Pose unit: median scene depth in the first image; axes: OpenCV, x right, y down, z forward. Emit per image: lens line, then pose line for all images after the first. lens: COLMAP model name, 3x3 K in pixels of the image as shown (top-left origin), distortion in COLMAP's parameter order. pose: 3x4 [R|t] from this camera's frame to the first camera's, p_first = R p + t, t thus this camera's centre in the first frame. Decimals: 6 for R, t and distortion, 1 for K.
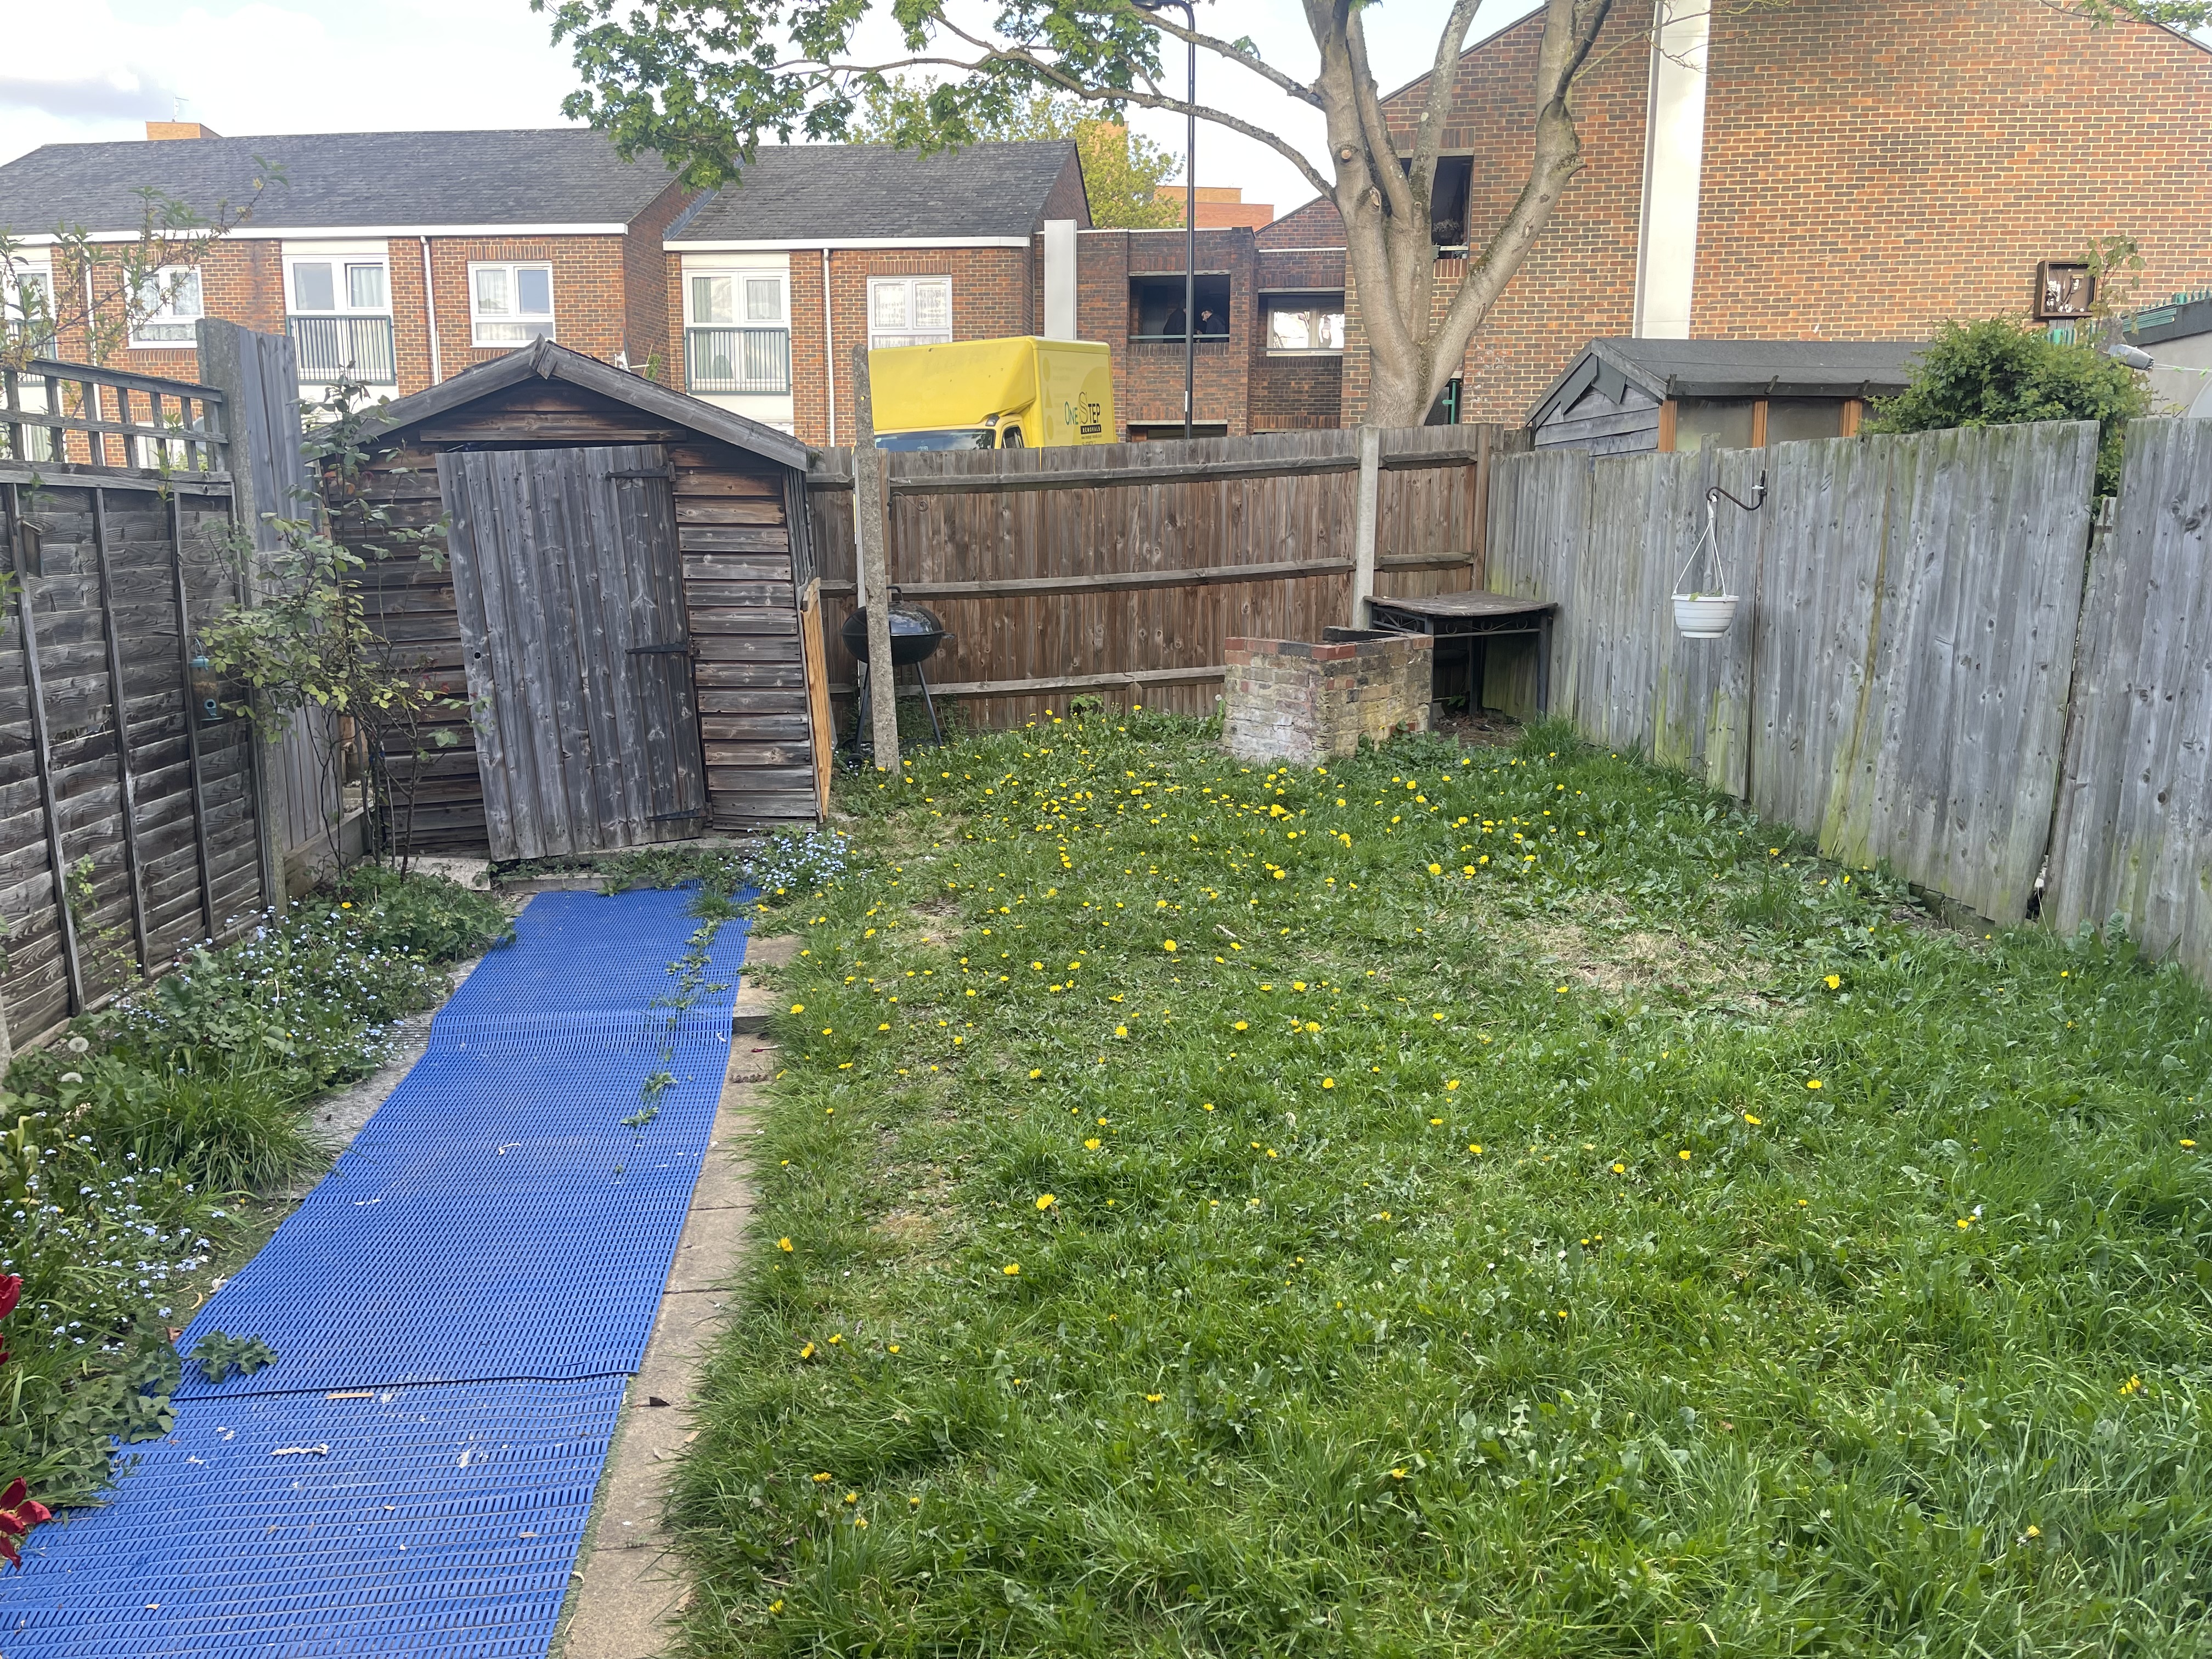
lens RADIAL K [[1659.6, 0, 1121.5], [0, 1659.6, 842.1], [0, 0, 1]] dist [0.052937, -0.073572]
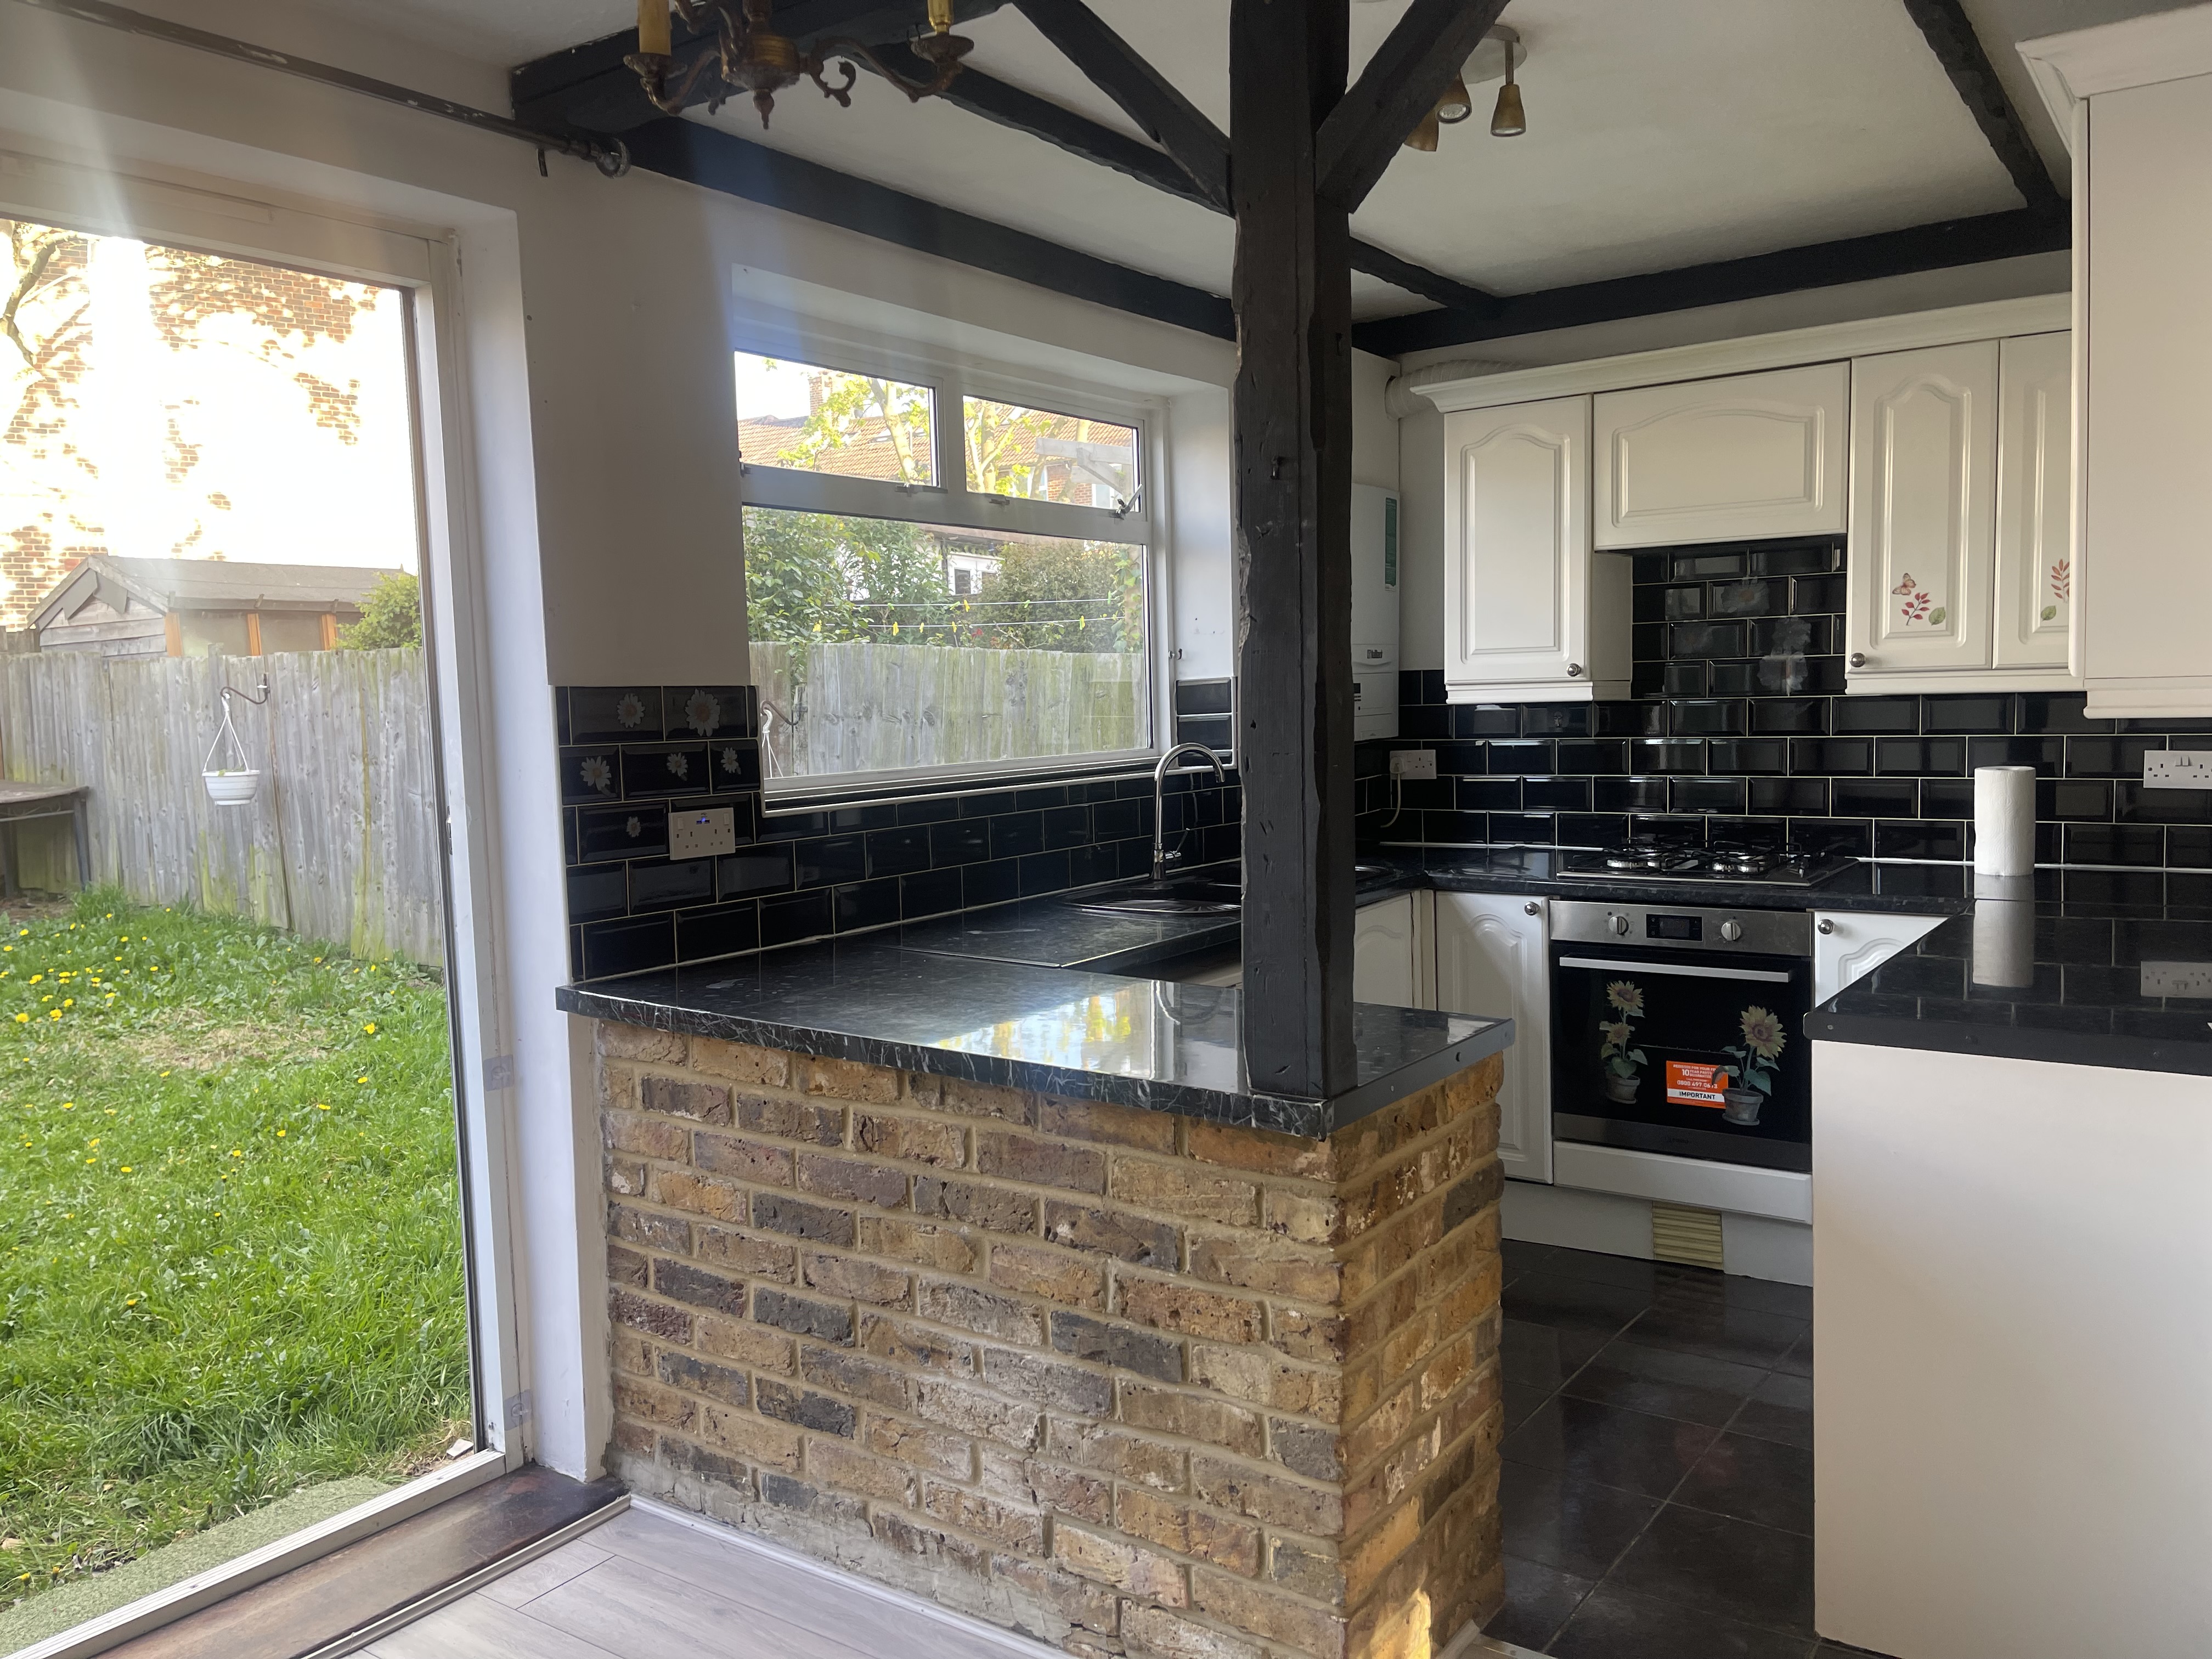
lens RADIAL K [[1659.6, 0, 1101.3], [0, 1659.6, 832.9], [0, 0, 1]] dist [0.052937, -0.073572]
pose [[0.680041, -0.089789, 0.727655, -0.124331], [0.165224, 0.985711, -0.032781, 0.046801], [-0.714314, 0.142519, 0.685160, -0.319820]]
